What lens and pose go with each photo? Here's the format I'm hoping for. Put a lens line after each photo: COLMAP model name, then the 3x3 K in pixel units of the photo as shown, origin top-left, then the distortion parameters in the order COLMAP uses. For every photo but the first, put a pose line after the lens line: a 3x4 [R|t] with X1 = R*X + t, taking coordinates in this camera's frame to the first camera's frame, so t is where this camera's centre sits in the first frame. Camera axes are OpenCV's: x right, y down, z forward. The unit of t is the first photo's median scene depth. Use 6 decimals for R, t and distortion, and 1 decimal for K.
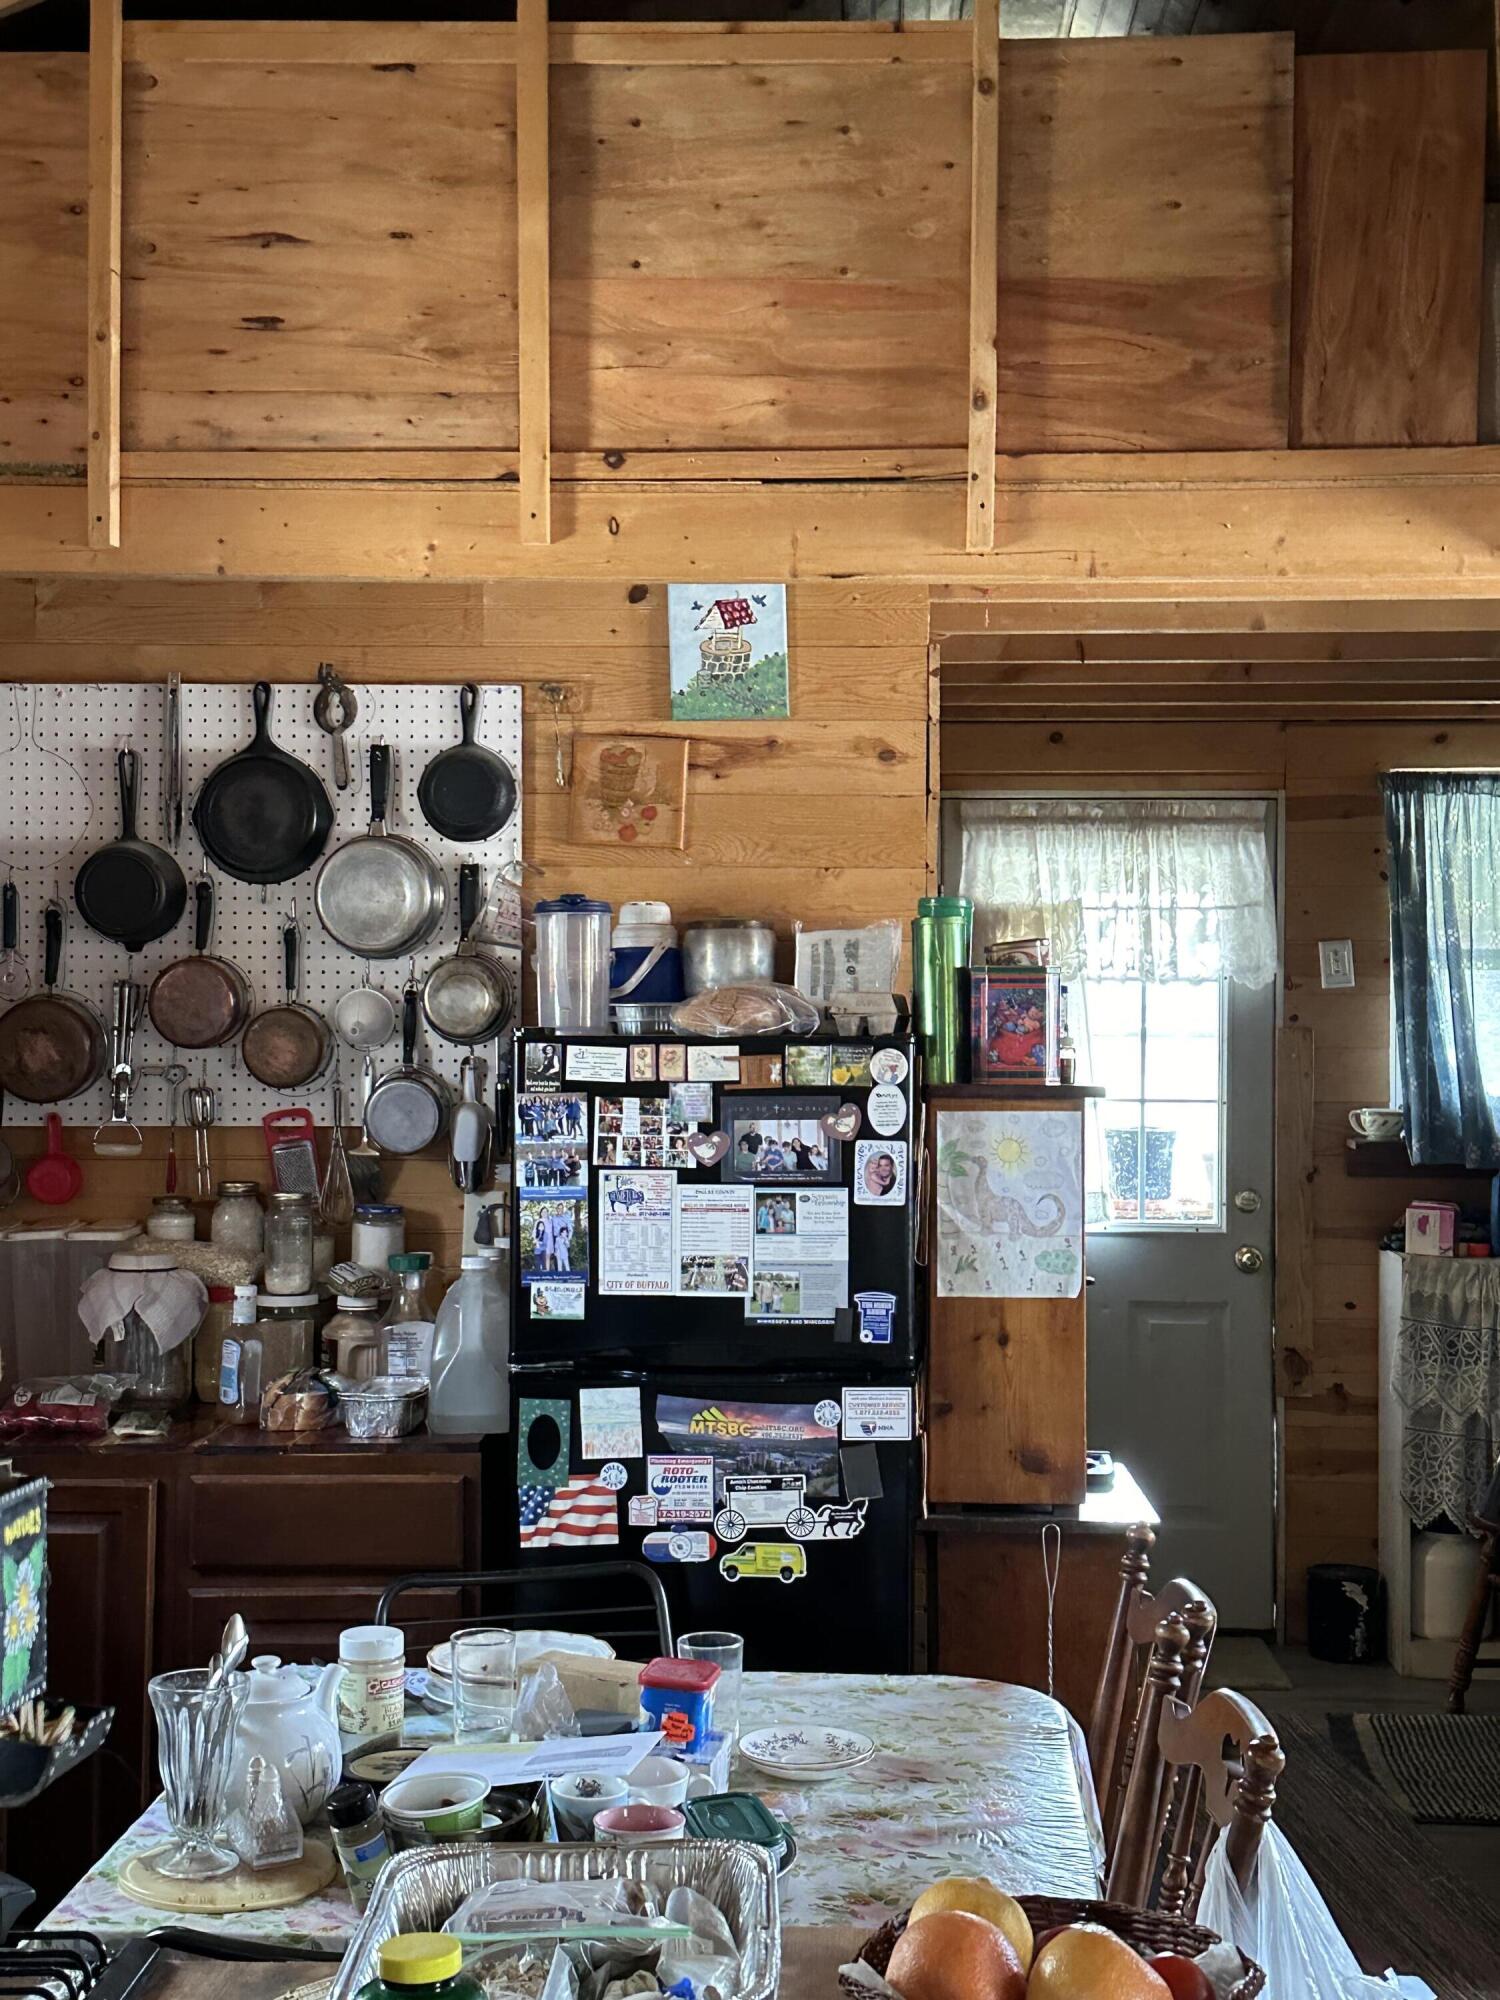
lens RADIAL K [[2745.9, 0, 750.8], [0, 2745.9, 999.5], [0, 0, 1]] dist [-0.006972, 0.000000]
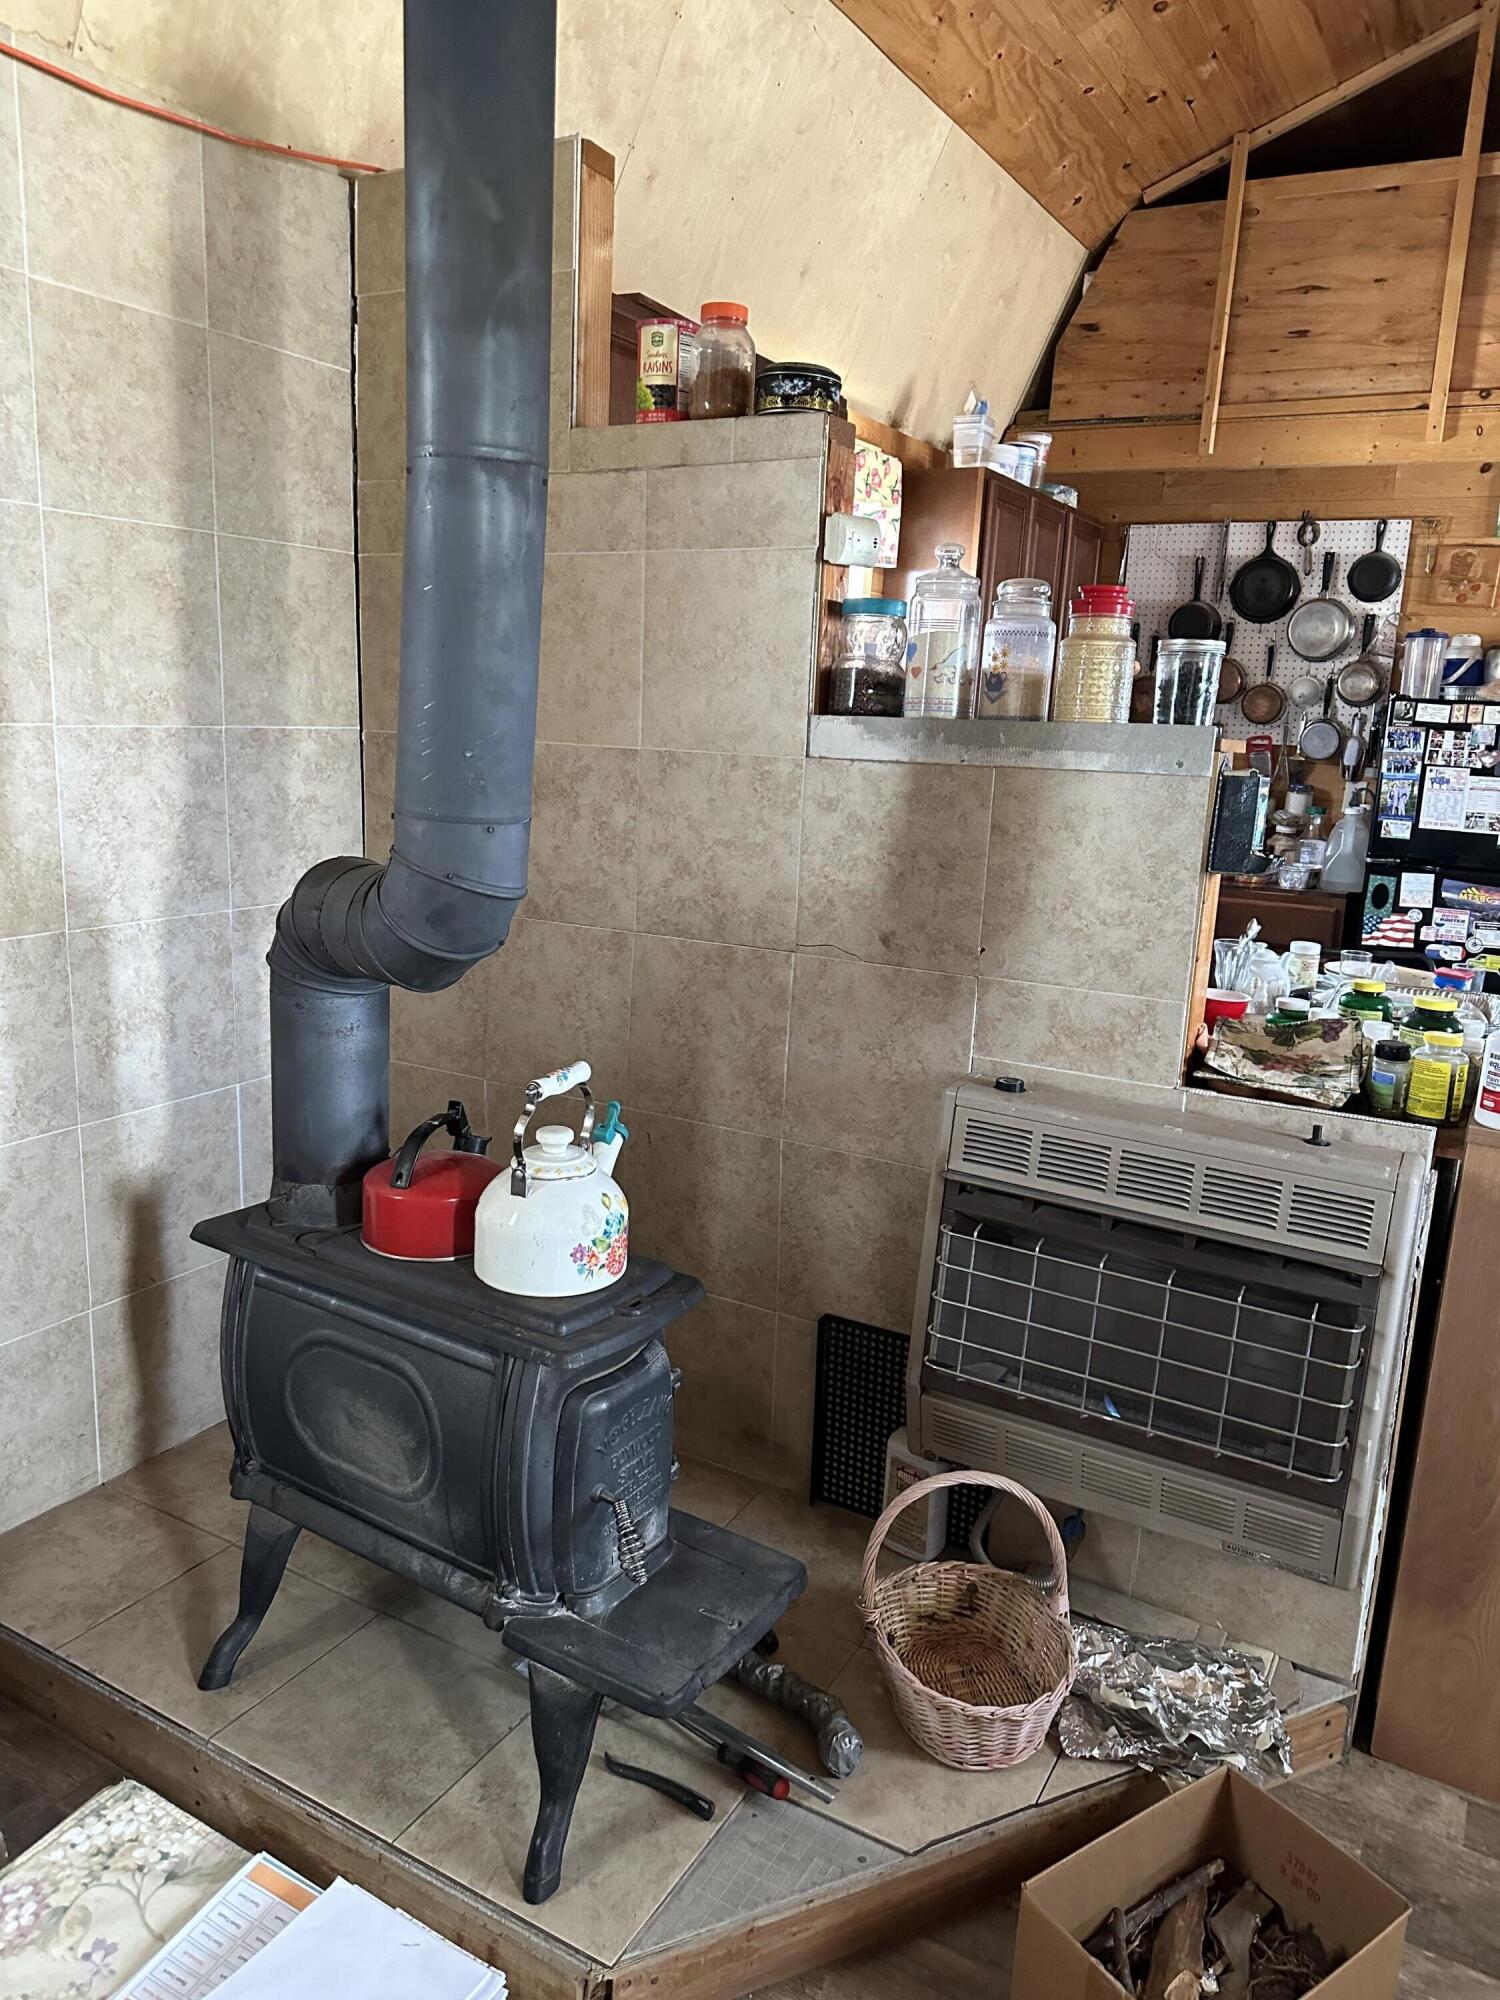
lens RADIAL K [[1432.1, 0, 684.7], [0, 1432.1, 1010.3], [0, 0, 1]] dist [-0.007645, -0.011323]
pose [[0.872589, 0.131032, -0.470551, -0.013591], [-0.032546, 0.976803, 0.211652, 0.031699], [0.487369, -0.169371, 0.856612, -0.197142]]
